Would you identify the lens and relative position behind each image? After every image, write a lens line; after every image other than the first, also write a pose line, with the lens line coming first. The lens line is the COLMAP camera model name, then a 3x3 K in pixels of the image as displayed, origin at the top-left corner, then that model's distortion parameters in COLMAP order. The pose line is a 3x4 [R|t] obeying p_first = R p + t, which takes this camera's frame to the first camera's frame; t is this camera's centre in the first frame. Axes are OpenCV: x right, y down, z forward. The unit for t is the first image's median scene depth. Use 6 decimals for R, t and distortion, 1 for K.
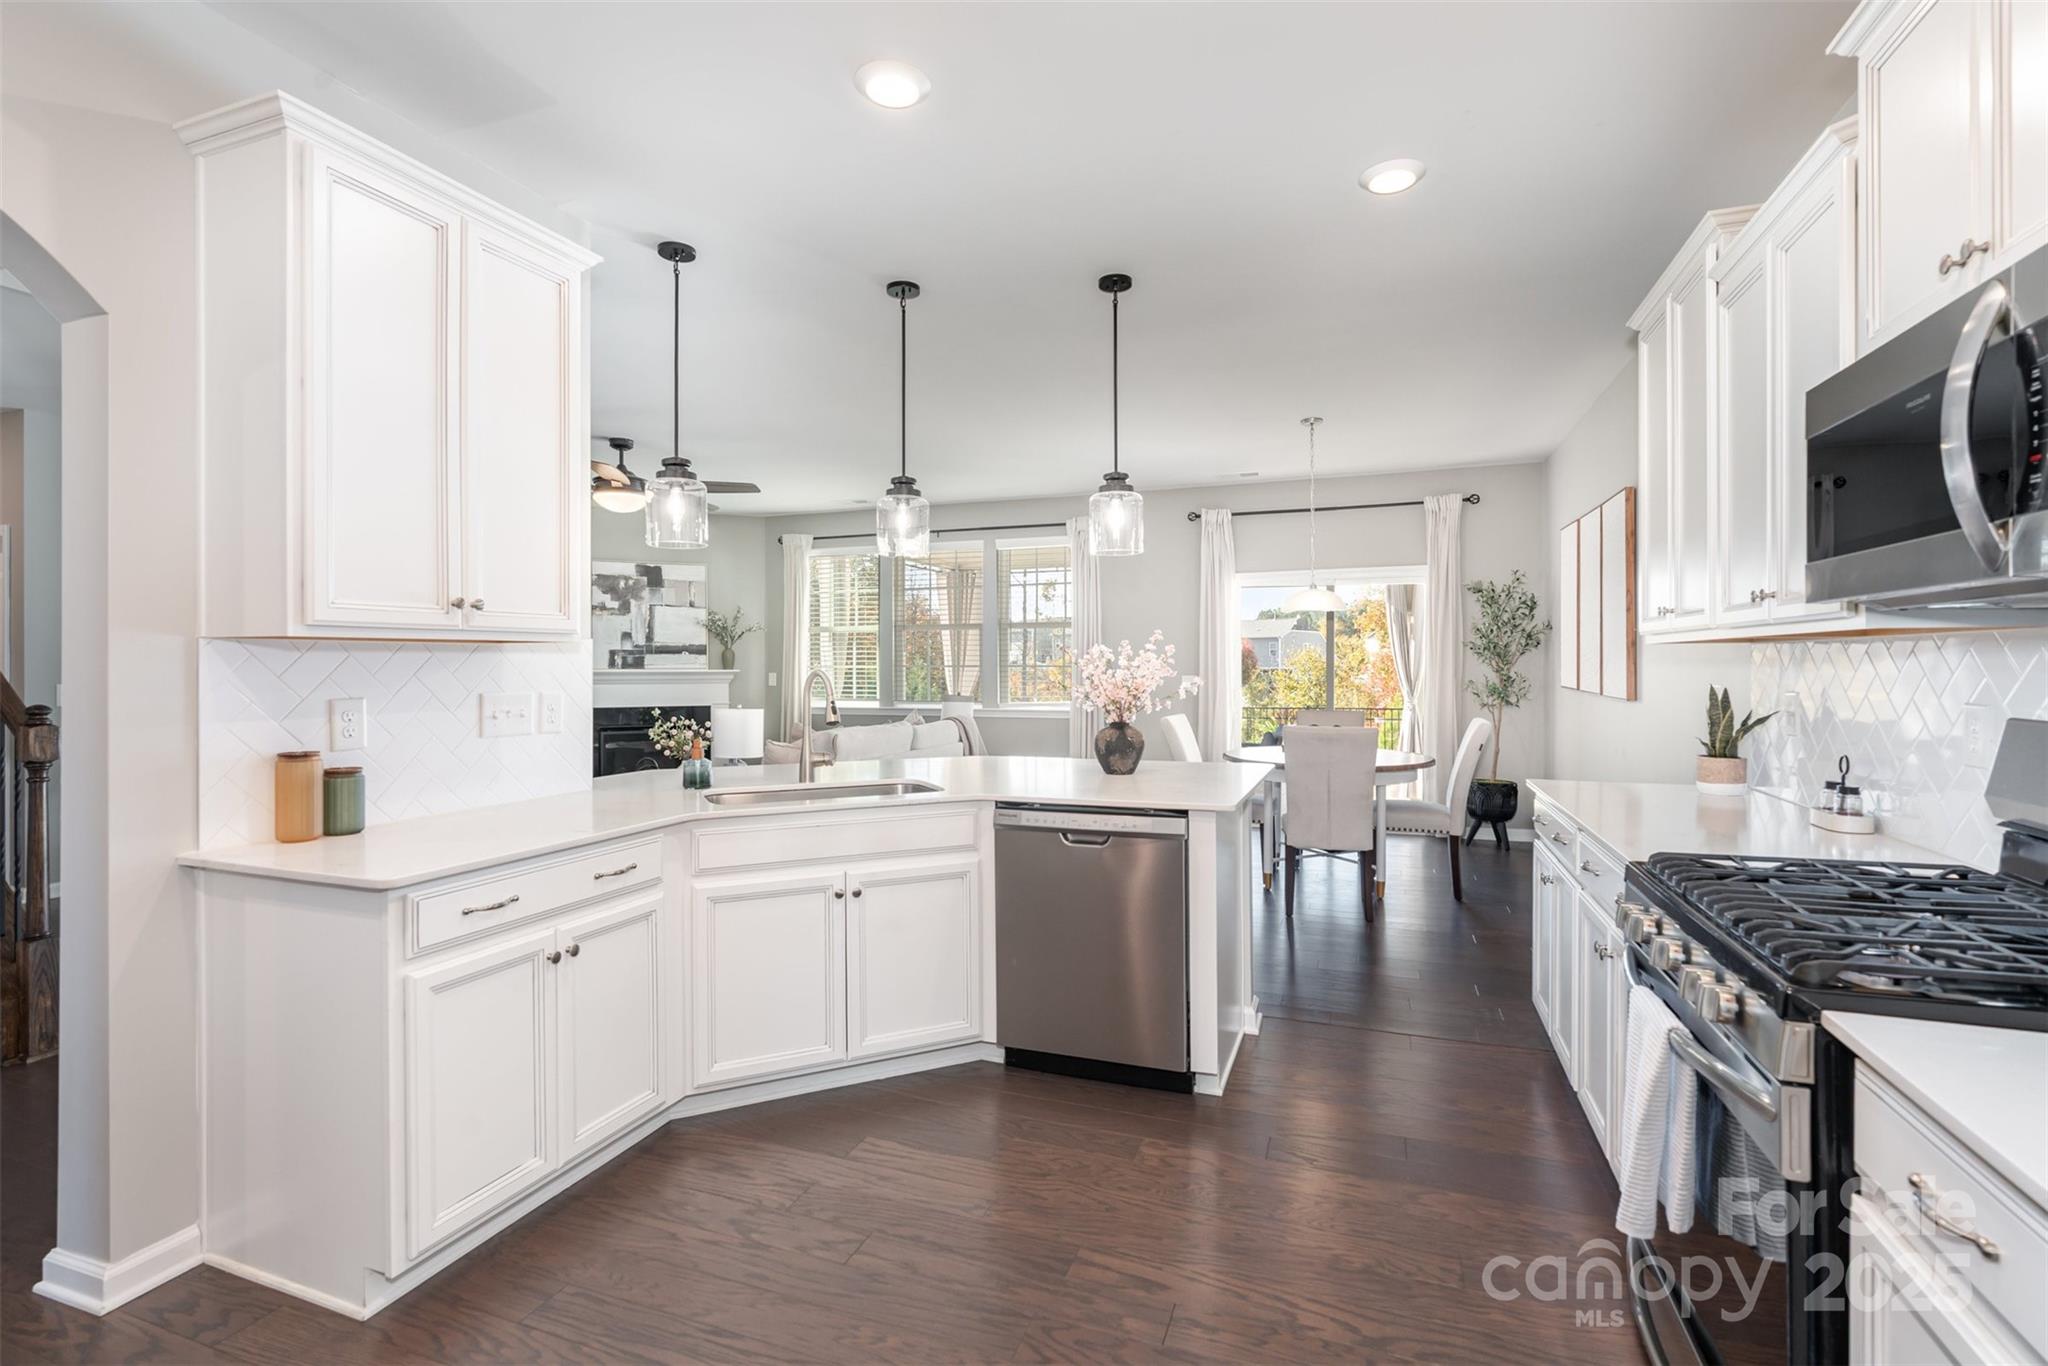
lens RADIAL K [[940.6, 0, 1027.1], [0, 940.6, 656.7], [0, 0, 1]] dist [-0.002836, 0.000275]
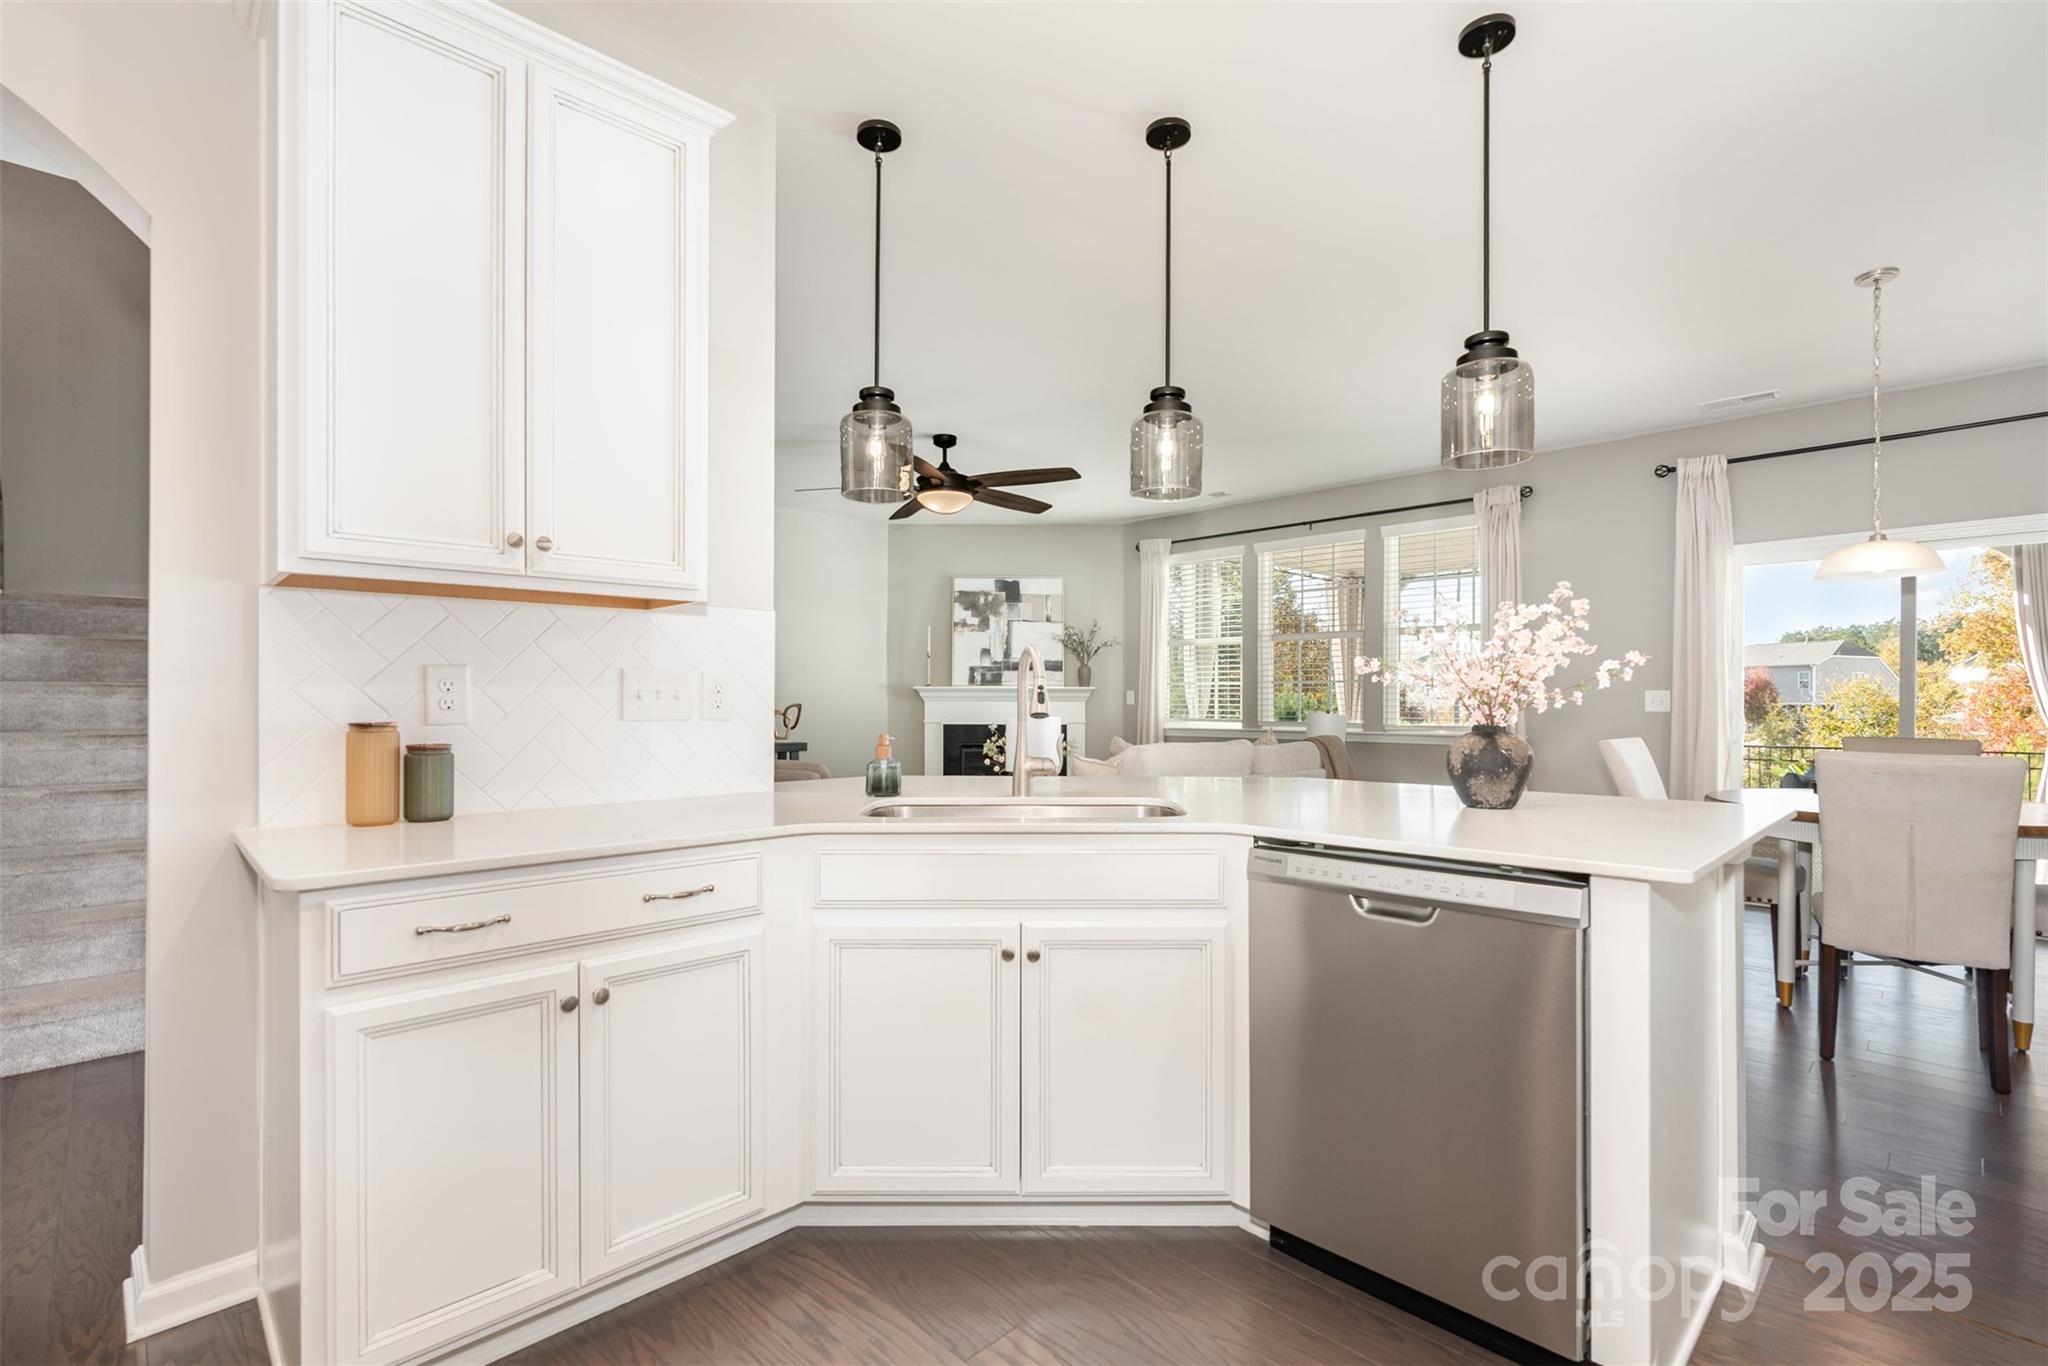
lens RADIAL K [[937.4, 0, 1035.3], [0, 937.4, 696.9], [0, 0, 1]] dist [-0.003865, 0.000497]
pose [[0.908026, 0.003022, -0.418903, 0.058678], [-0.000711, 0.999984, 0.005673, 0.032237], [0.418914, -0.004853, 0.908013, 0.209077]]
